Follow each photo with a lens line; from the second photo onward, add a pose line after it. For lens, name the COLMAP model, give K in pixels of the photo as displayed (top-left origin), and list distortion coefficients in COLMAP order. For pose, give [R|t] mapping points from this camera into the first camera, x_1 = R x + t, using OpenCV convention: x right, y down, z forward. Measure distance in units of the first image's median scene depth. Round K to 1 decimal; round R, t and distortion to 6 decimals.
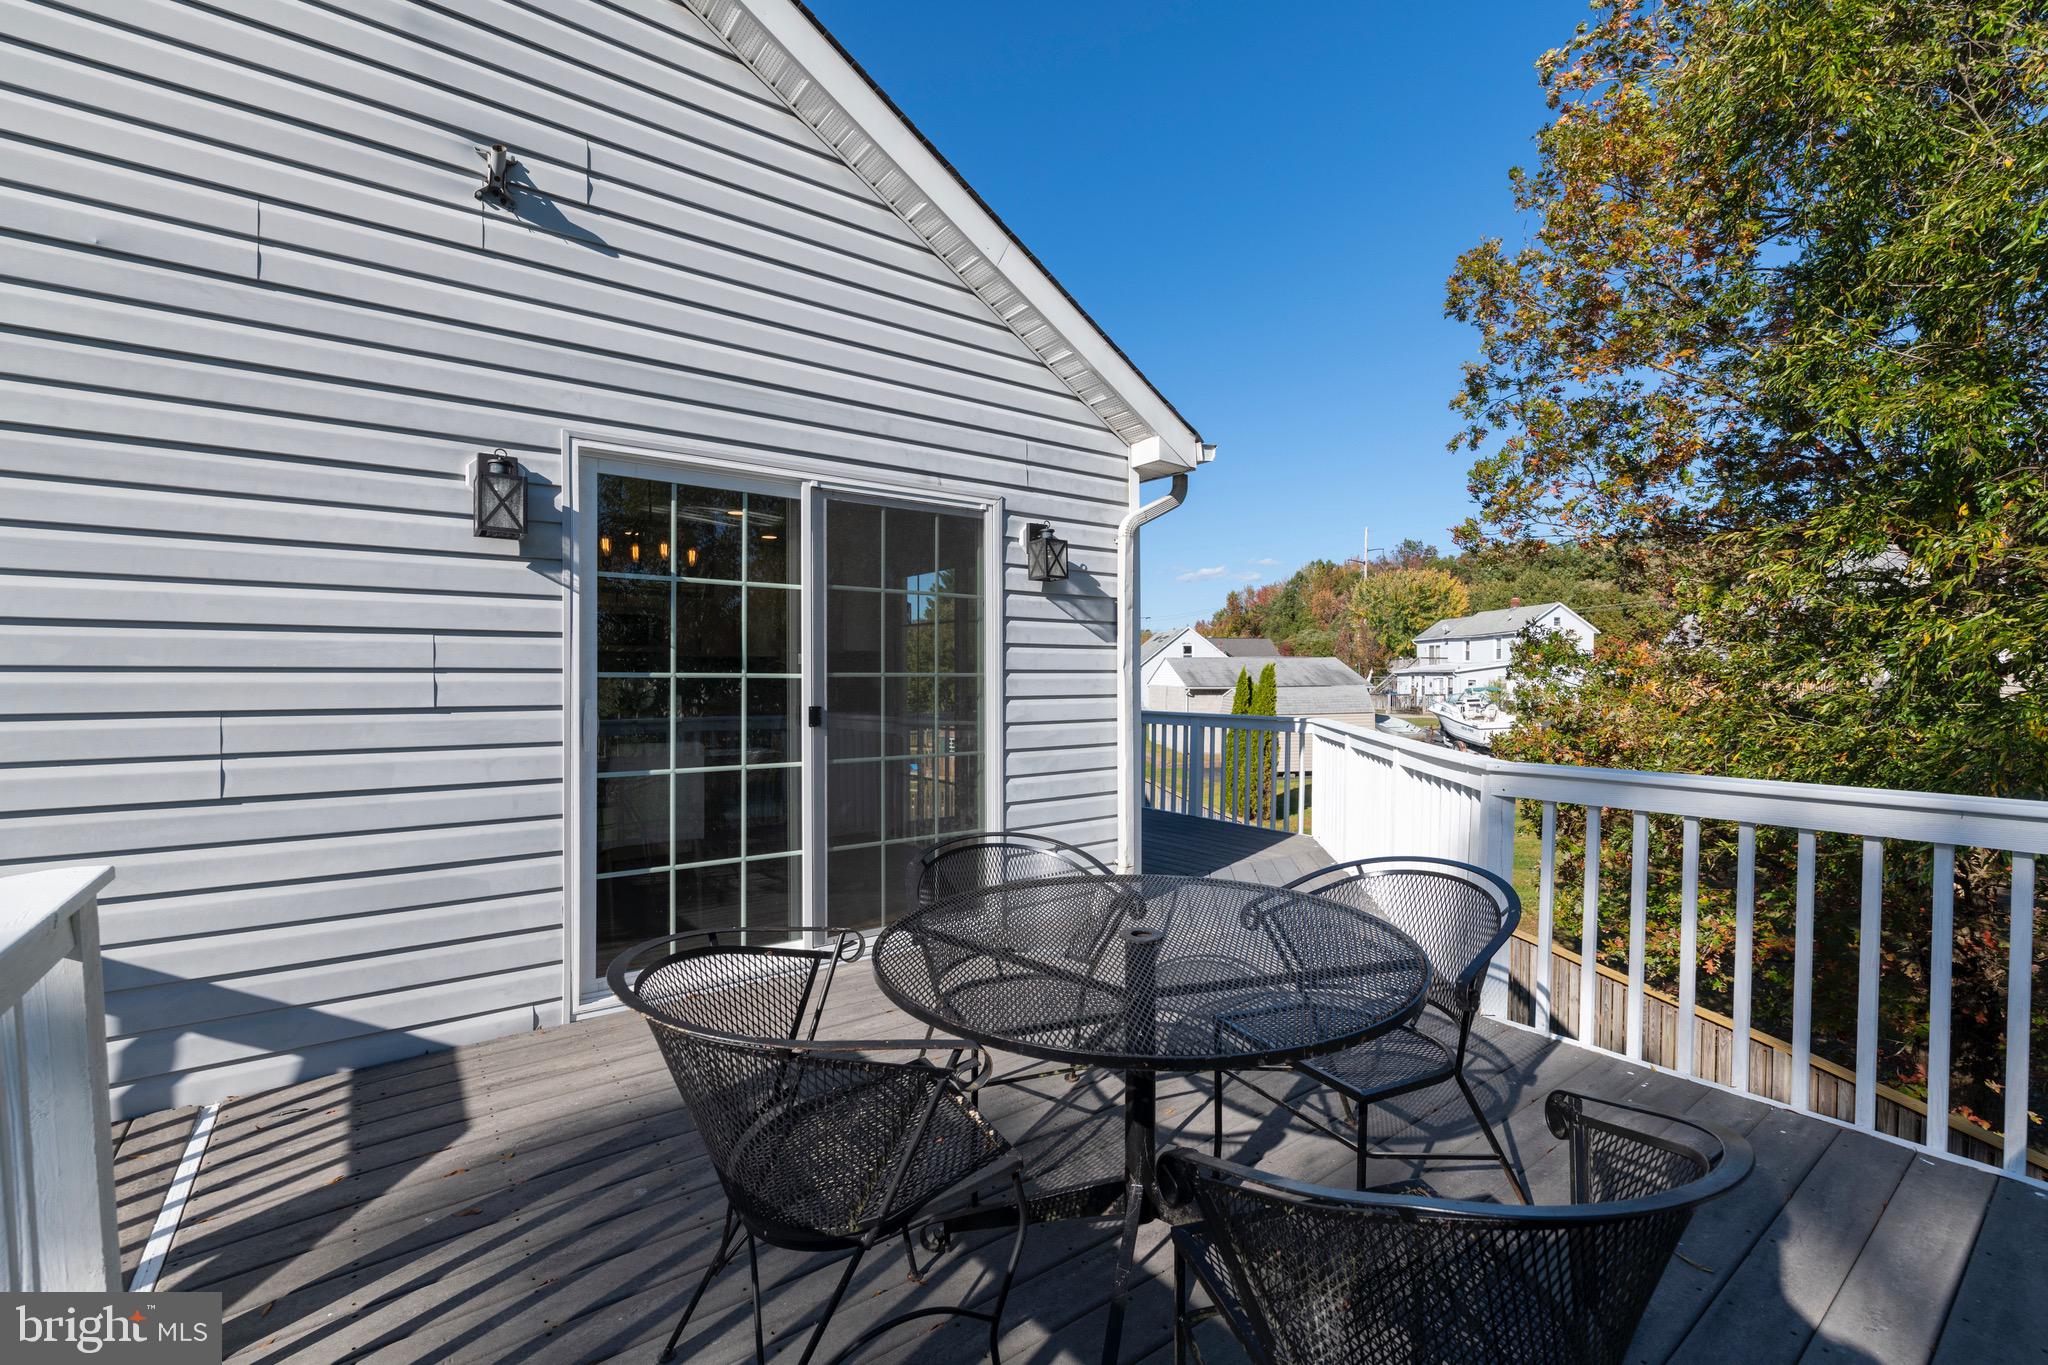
lens RADIAL K [[889.7, 0, 1043.4], [0, 889.7, 679.7], [0, 0, 1]] dist [0.001364, 0.000164]
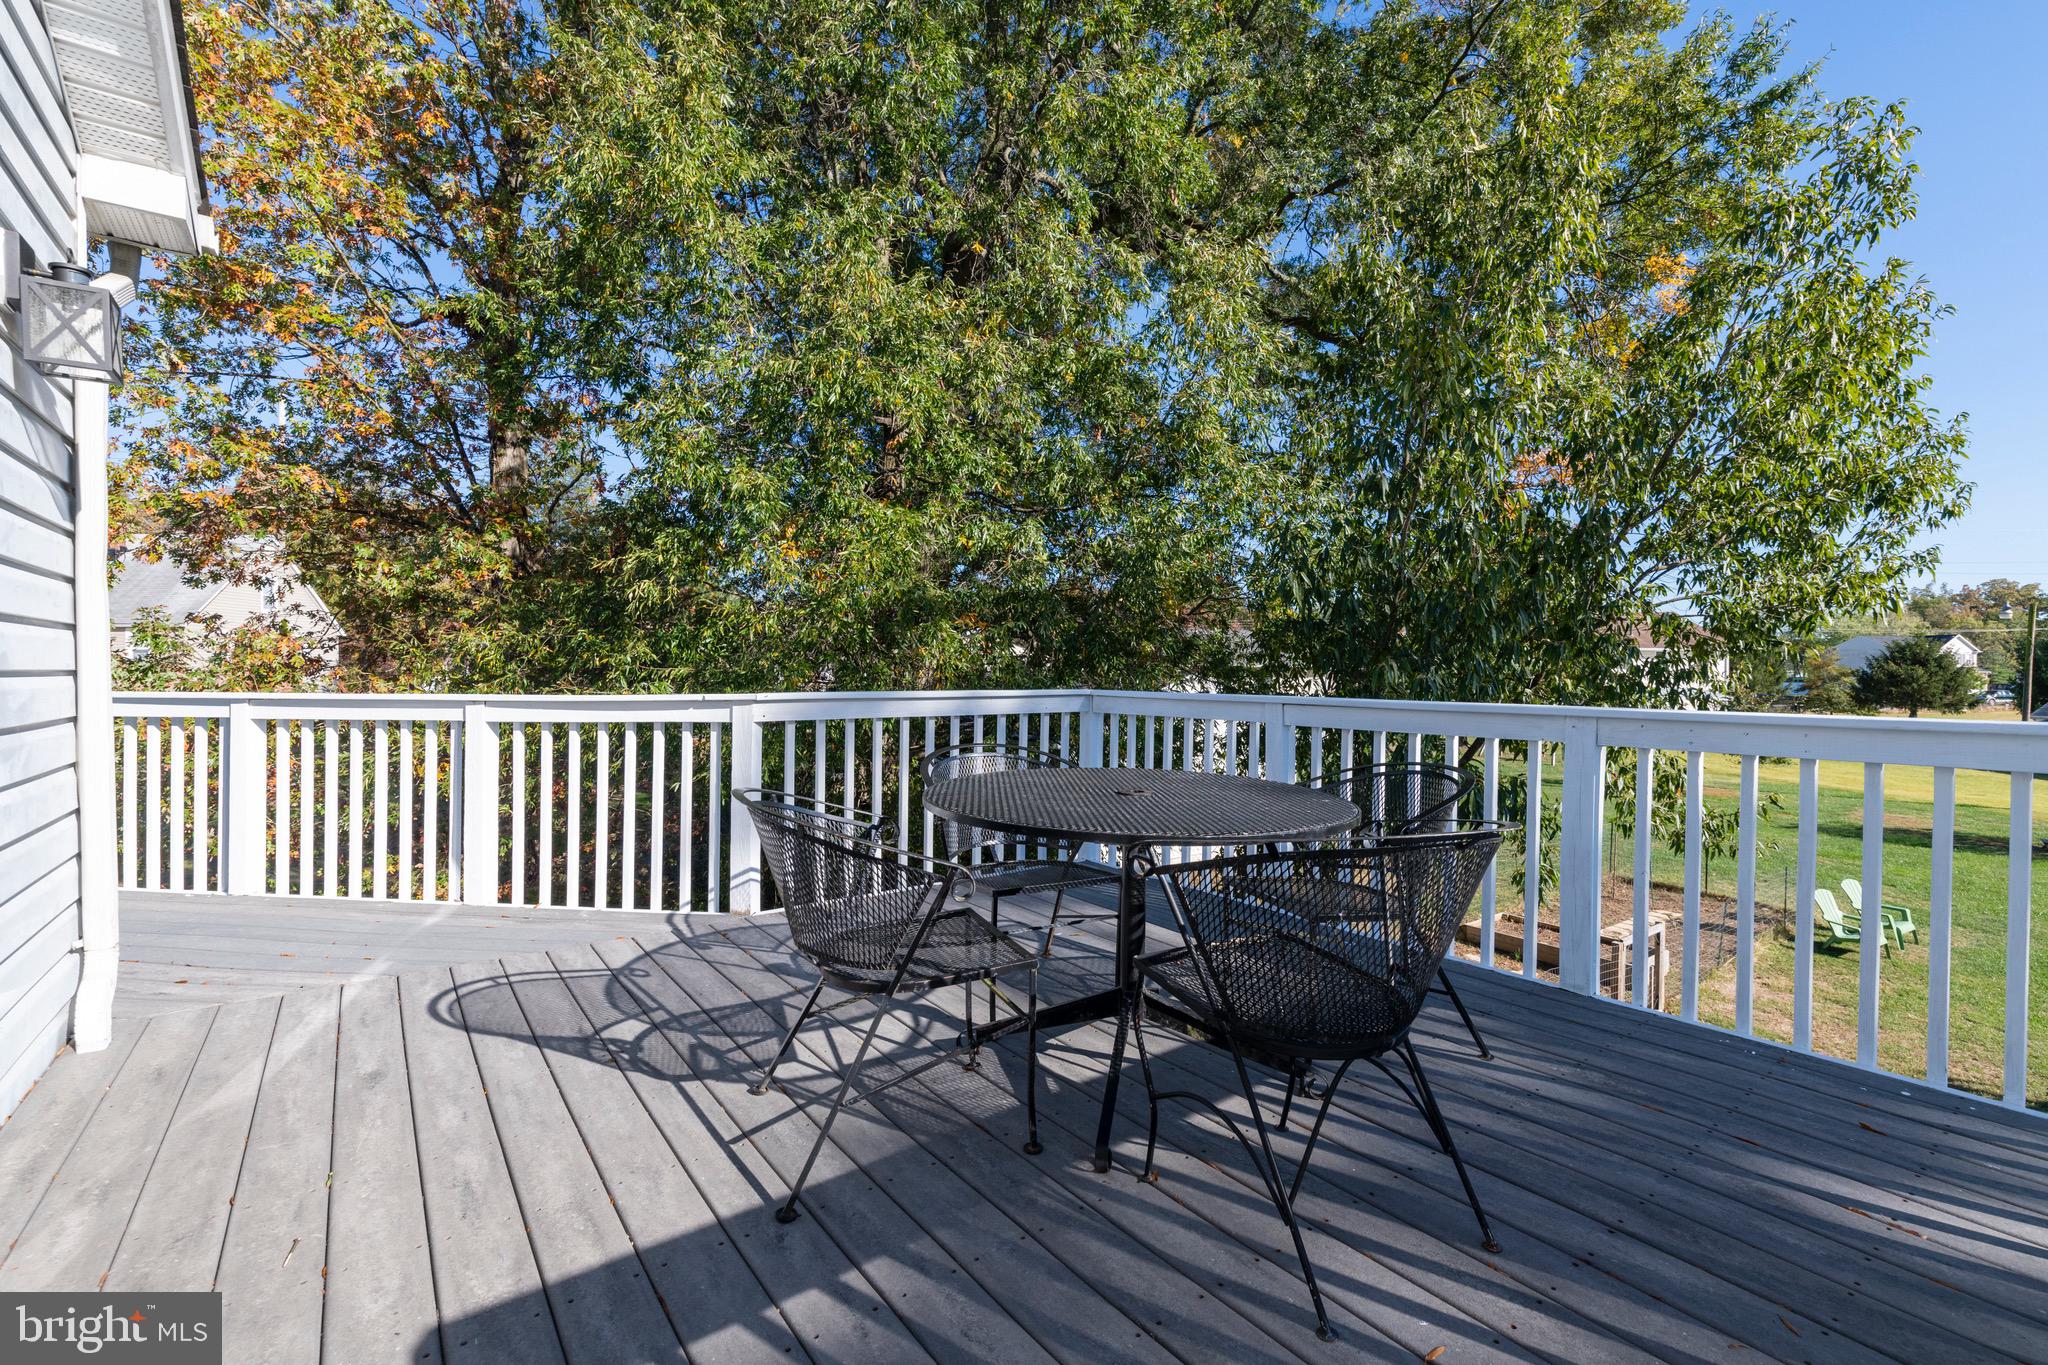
lens RADIAL K [[885.6, 0, 1021.3], [0, 885.6, 678.4], [0, 0, 1]] dist [0.001039, 0.000284]
pose [[0.001784, -0.011293, 0.999935, -0.803448], [0.002383, 0.999933, 0.011289, 0.078030], [-0.999996, 0.002363, 0.001811, 0.818492]]
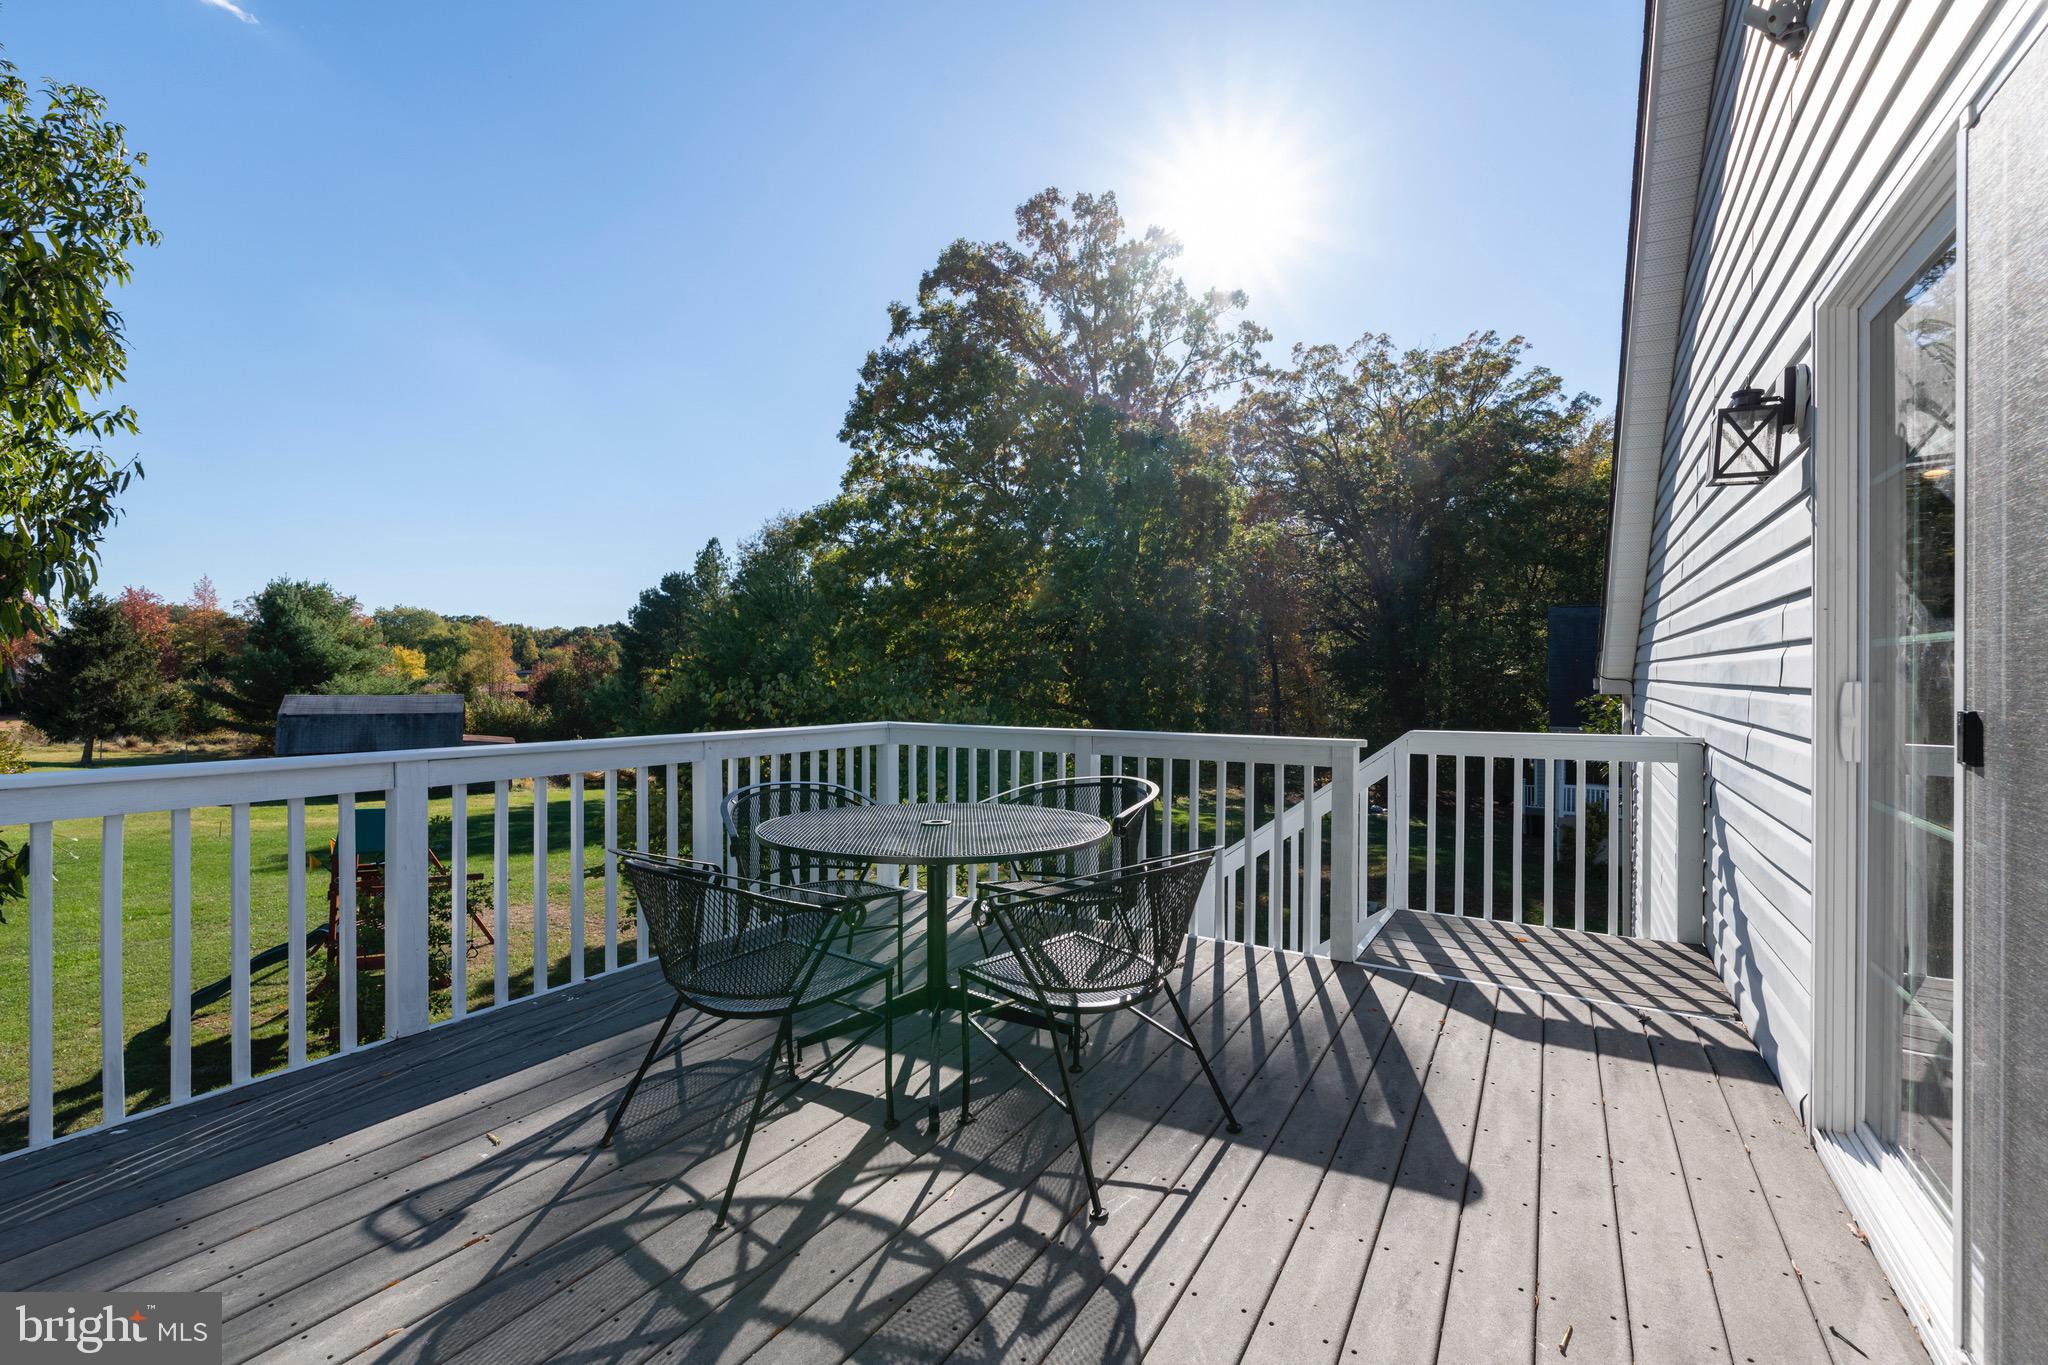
lens RADIAL K [[889.7, 0, 1043.4], [0, 889.7, 679.7], [0, 0, 1]] dist [0.001364, 0.000164]
pose [[-0.919176, 0.000675, -0.393847, 0.376630], [-0.002846, 0.999961, 0.008355, 0.020704], [0.393837, 0.008800, -0.919138, 1.740961]]
